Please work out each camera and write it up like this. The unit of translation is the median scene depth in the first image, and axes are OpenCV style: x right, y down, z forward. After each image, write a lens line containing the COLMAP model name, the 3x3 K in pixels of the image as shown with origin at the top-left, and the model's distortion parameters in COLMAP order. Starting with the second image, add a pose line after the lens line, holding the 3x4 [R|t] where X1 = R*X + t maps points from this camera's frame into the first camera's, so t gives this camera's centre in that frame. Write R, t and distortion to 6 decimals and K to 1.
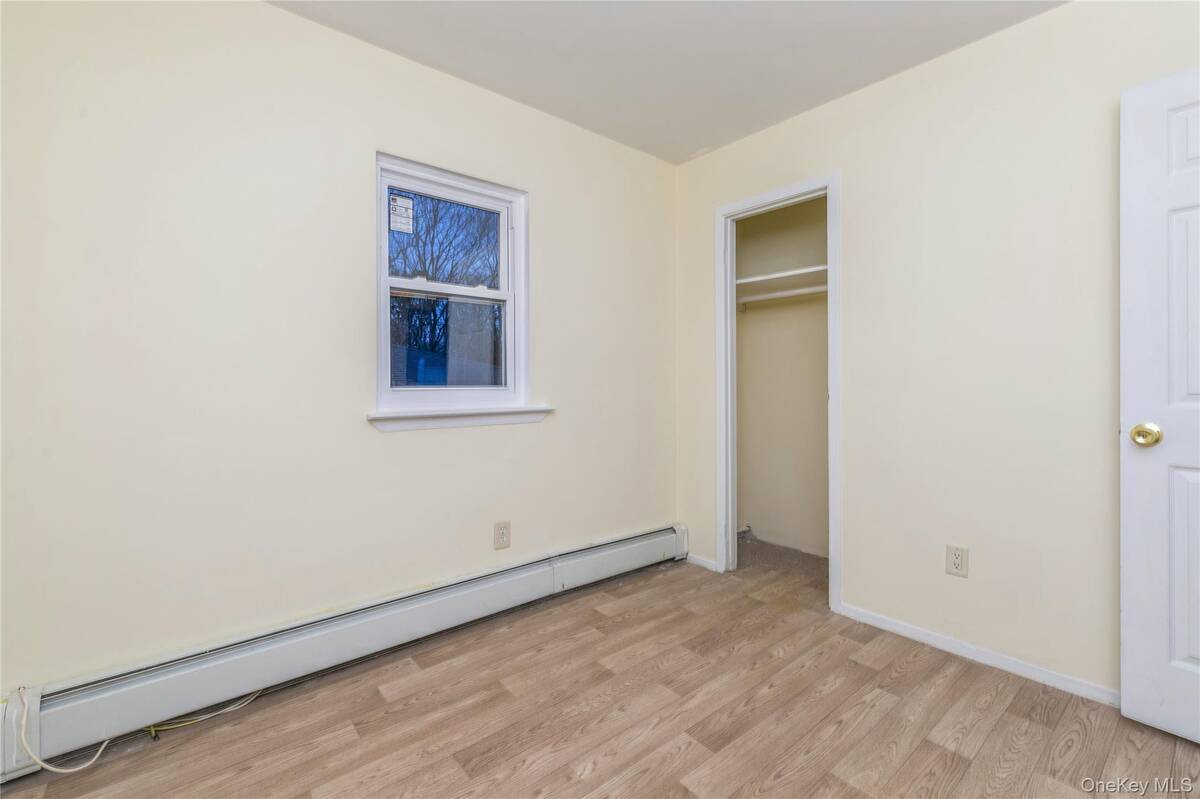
lens RADIAL K [[526.5, 0, 607.6], [0, 526.5, 389.2], [0, 0, 1]] dist [0.002305, -0.000386]
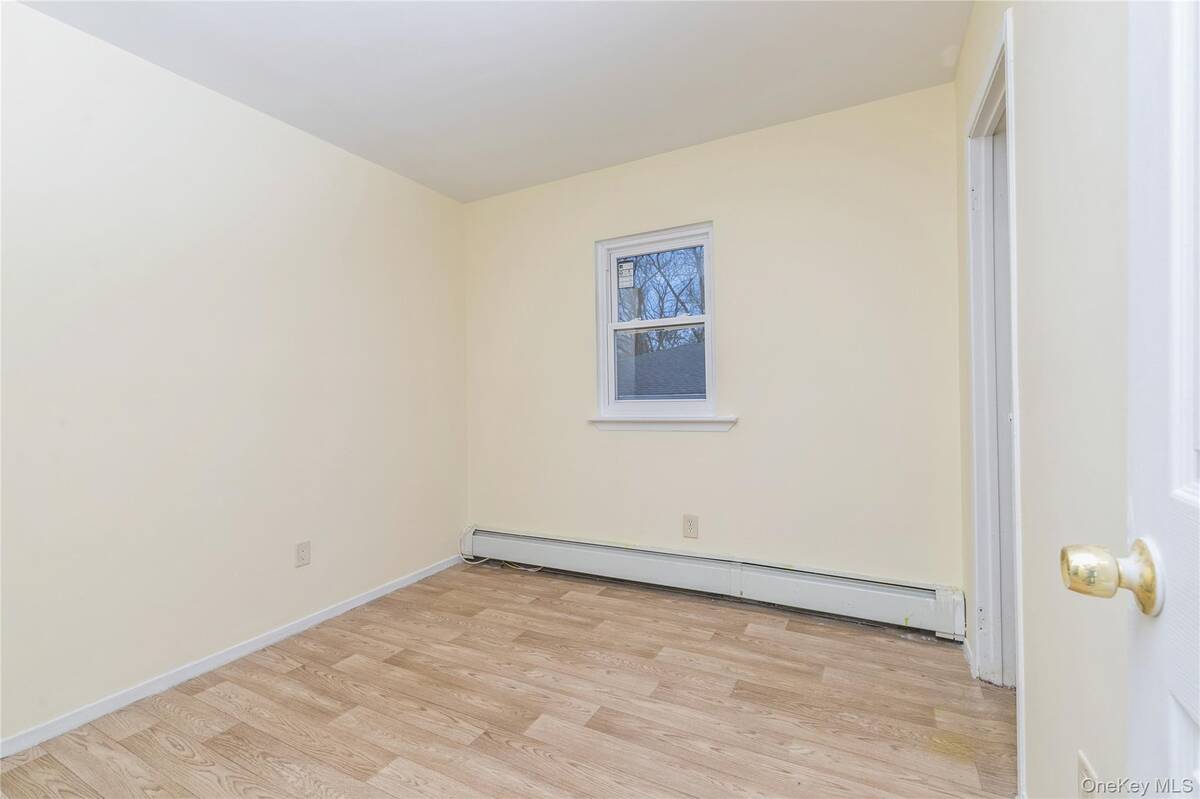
lens RADIAL K [[526.5, 0, 607.4], [0, 526.5, 400.3], [0, 0, 1]] dist [0.002305, -0.000386]
pose [[0.363701, 0.005383, -0.931500, 0.926176], [0.012497, 0.999865, 0.010658, -0.018755], [0.931432, -0.015517, 0.363585, 0.465631]]
